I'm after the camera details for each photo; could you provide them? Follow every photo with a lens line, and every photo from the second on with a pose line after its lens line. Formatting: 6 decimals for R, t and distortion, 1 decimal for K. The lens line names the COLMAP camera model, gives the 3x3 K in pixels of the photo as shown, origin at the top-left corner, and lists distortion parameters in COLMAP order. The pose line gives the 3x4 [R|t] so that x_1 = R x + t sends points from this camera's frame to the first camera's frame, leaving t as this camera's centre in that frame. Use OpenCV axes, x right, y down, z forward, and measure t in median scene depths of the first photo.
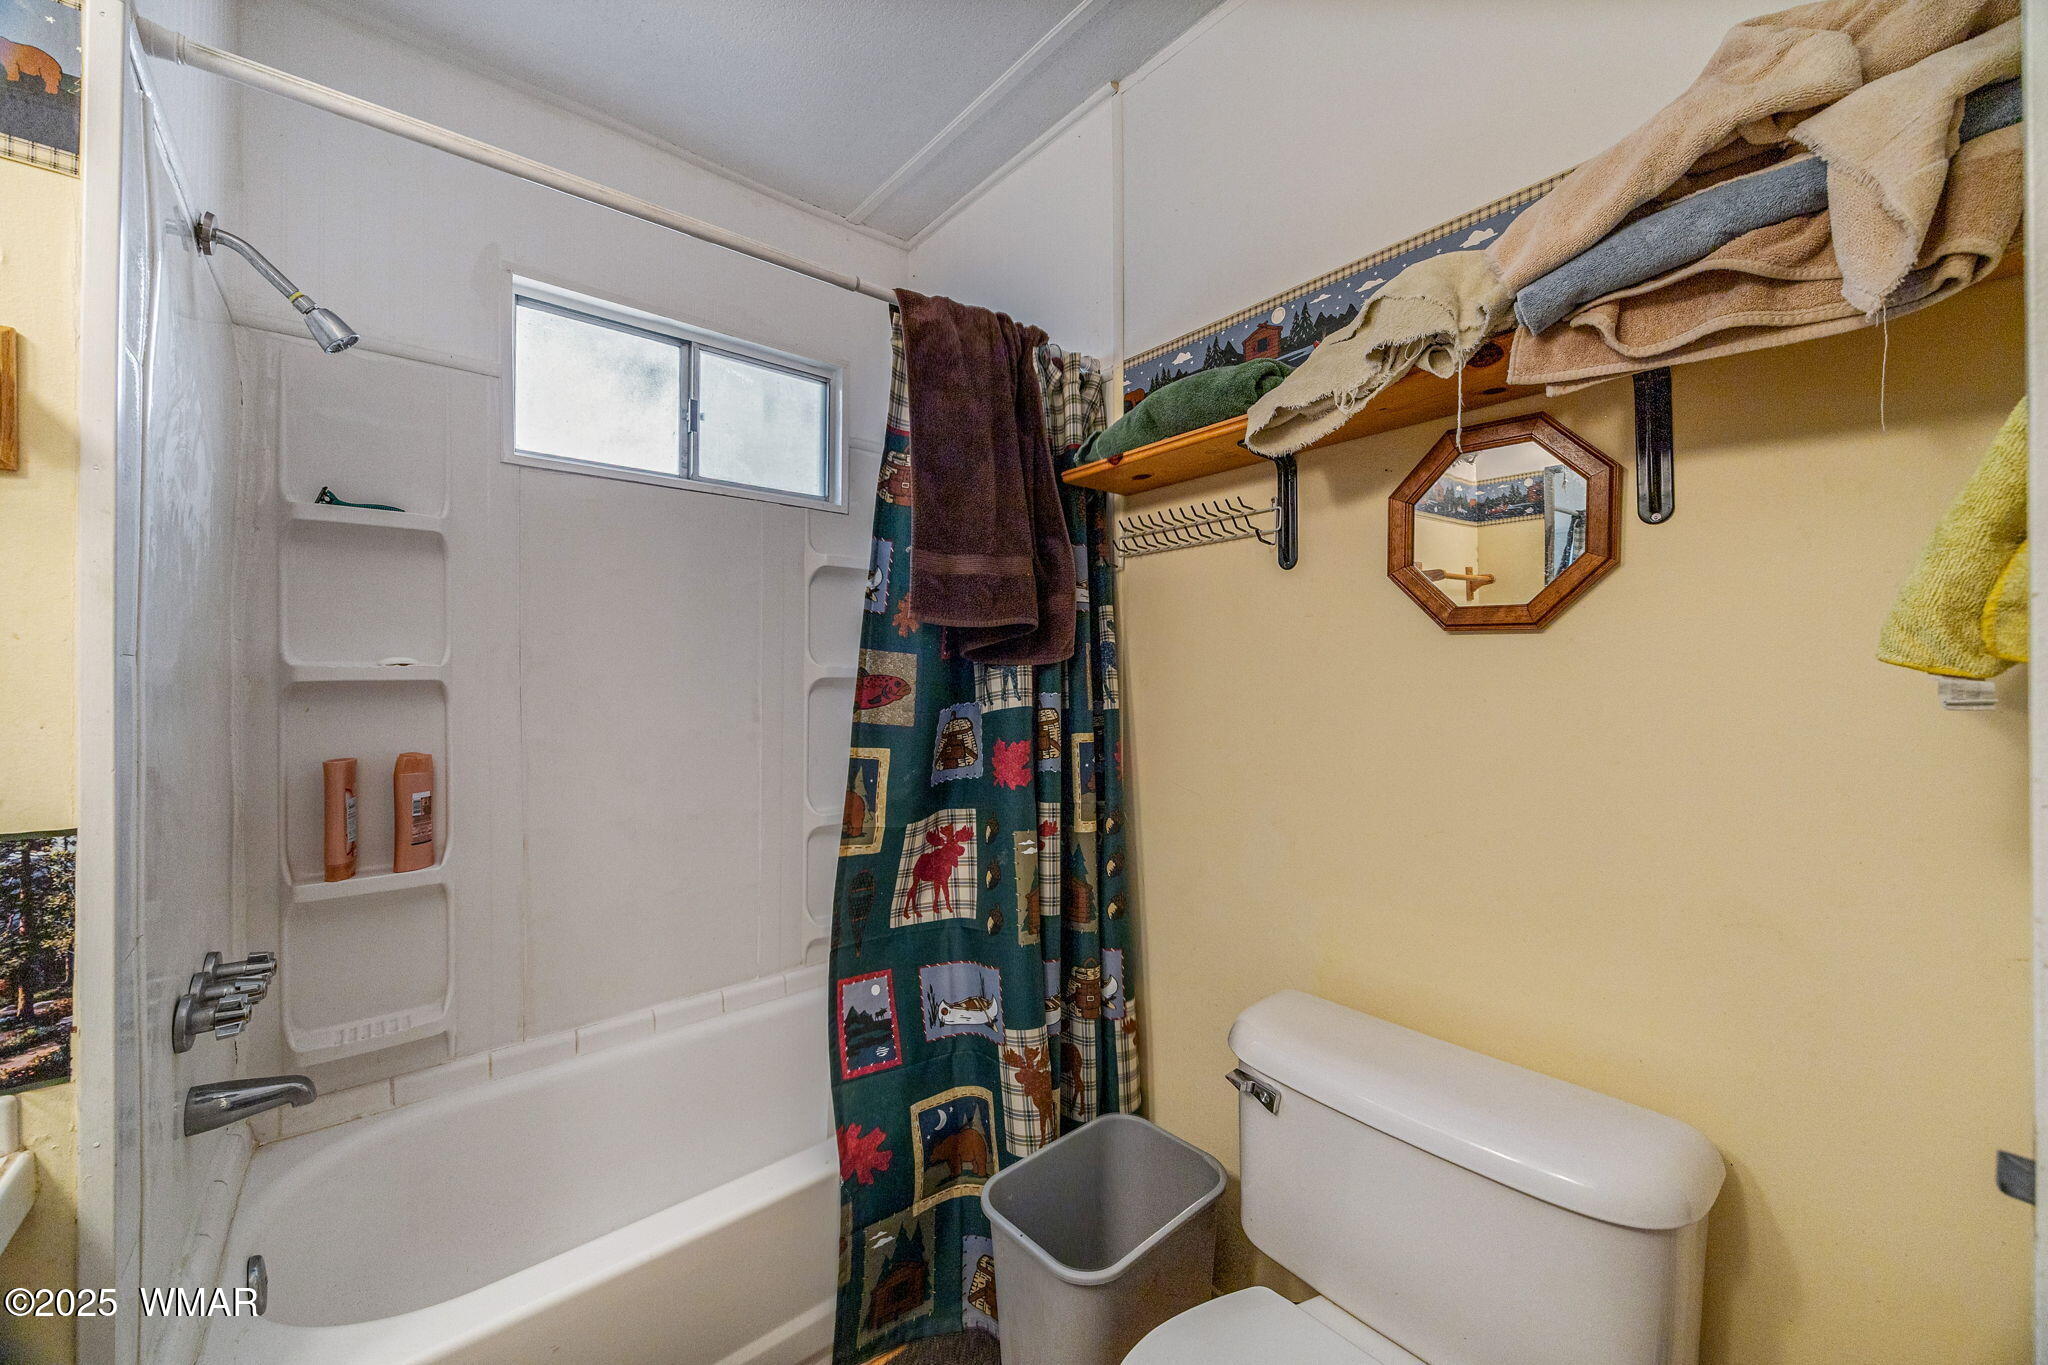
lens RADIAL K [[787.9, 0, 1033.1], [0, 787.9, 677.2], [0, 0, 1]] dist [0.000591, 0.000131]
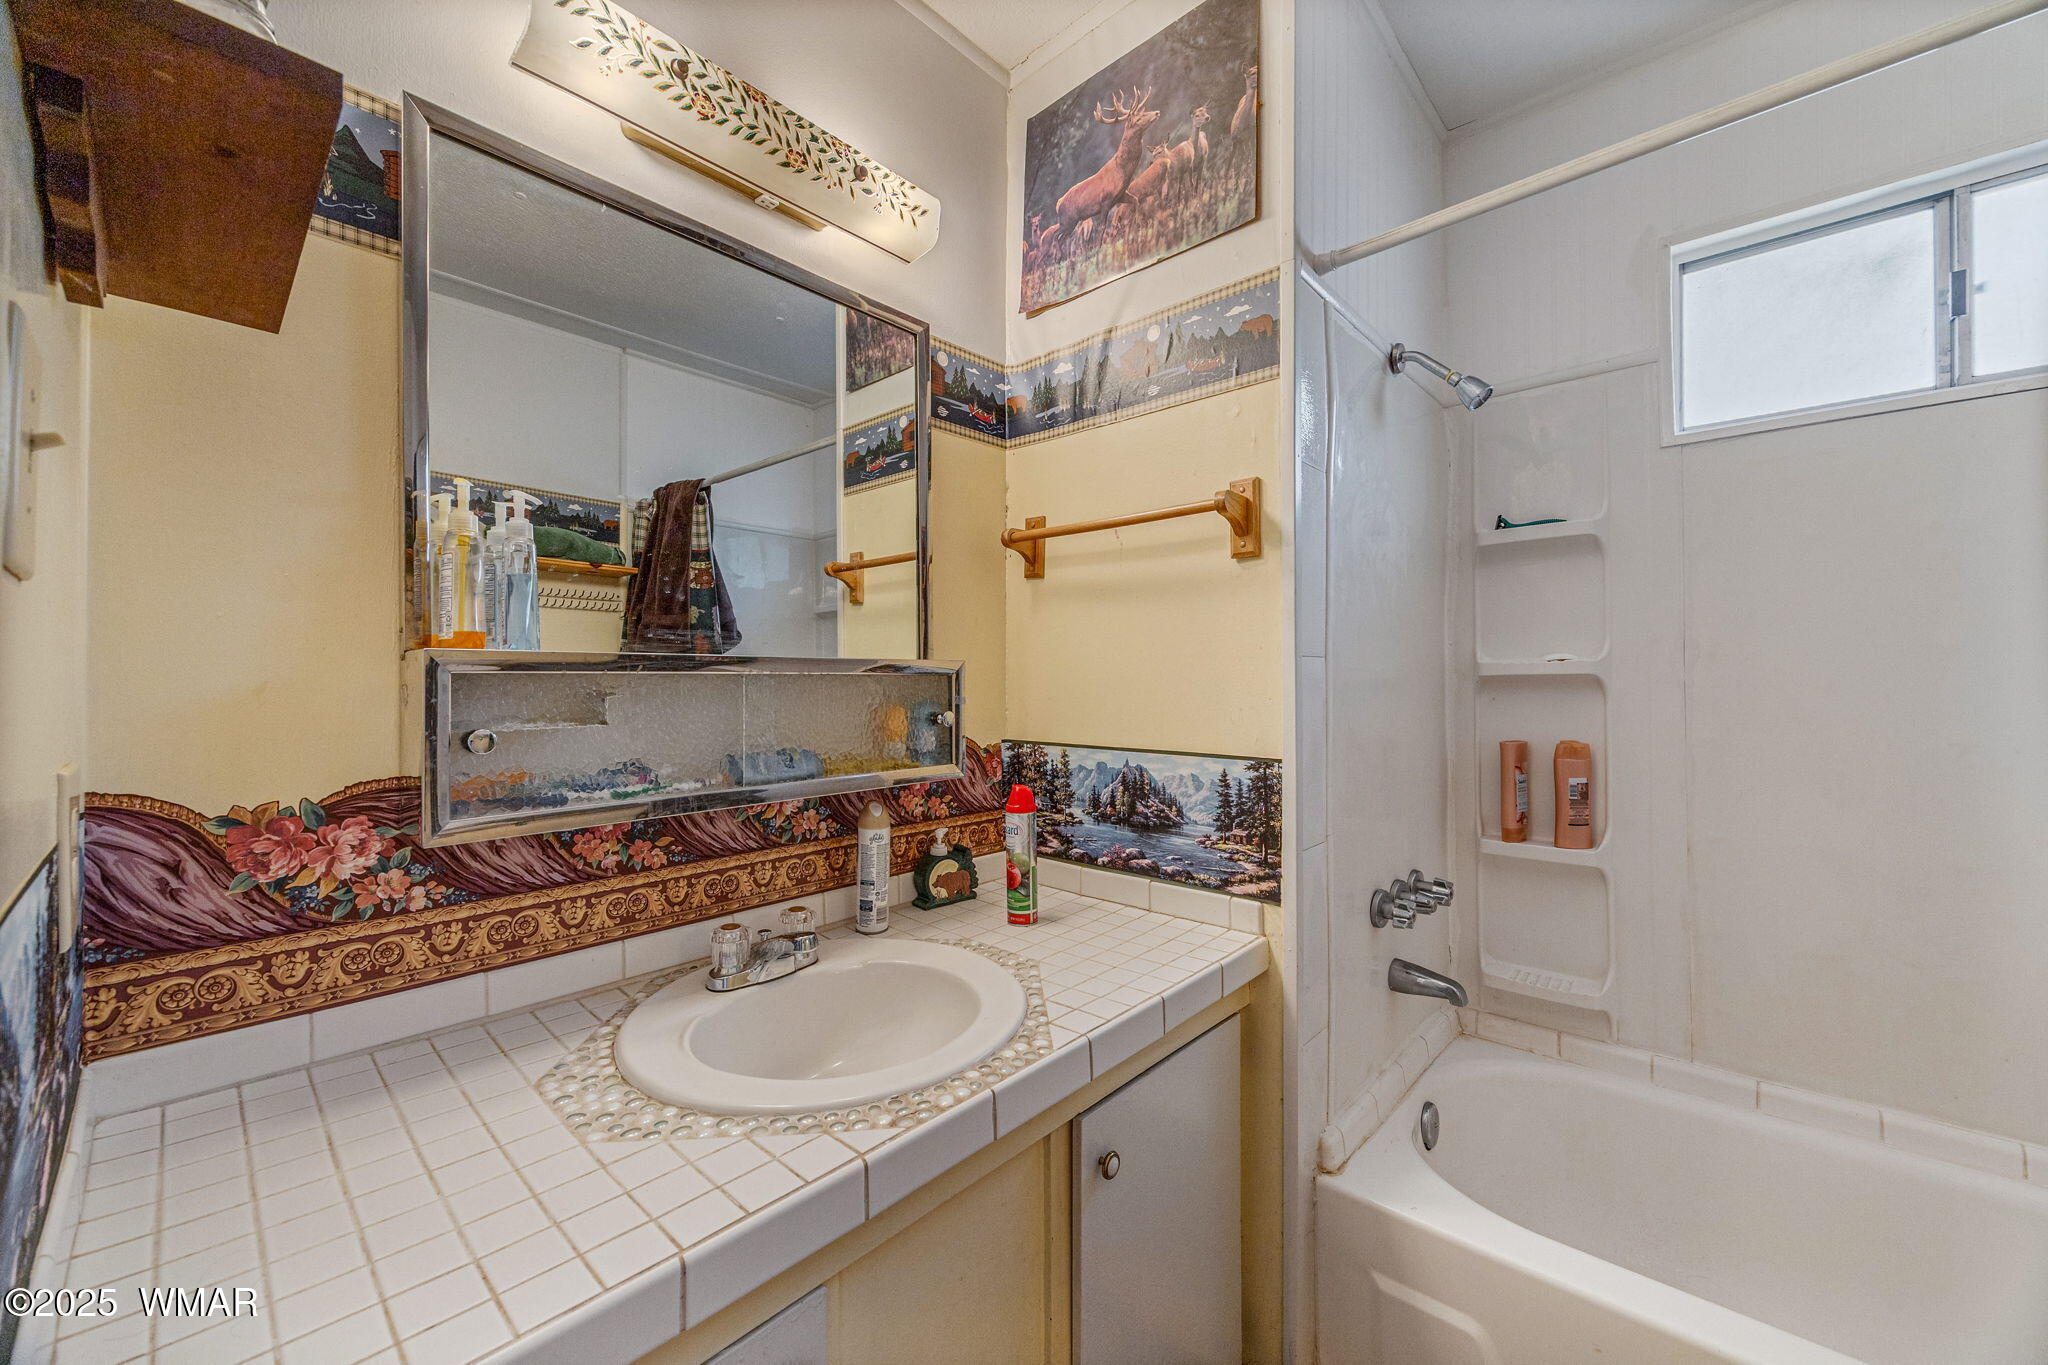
lens RADIAL K [[787.9, 0, 1032.8], [0, 787.9, 677.4], [0, 0, 1]] dist [0.000591, 0.000131]
pose [[0.122187, -0.002283, -0.992504, 0.207208], [0.002258, 0.999995, -0.002022, 0.008884], [0.992505, -0.001994, 0.122191, 0.130306]]
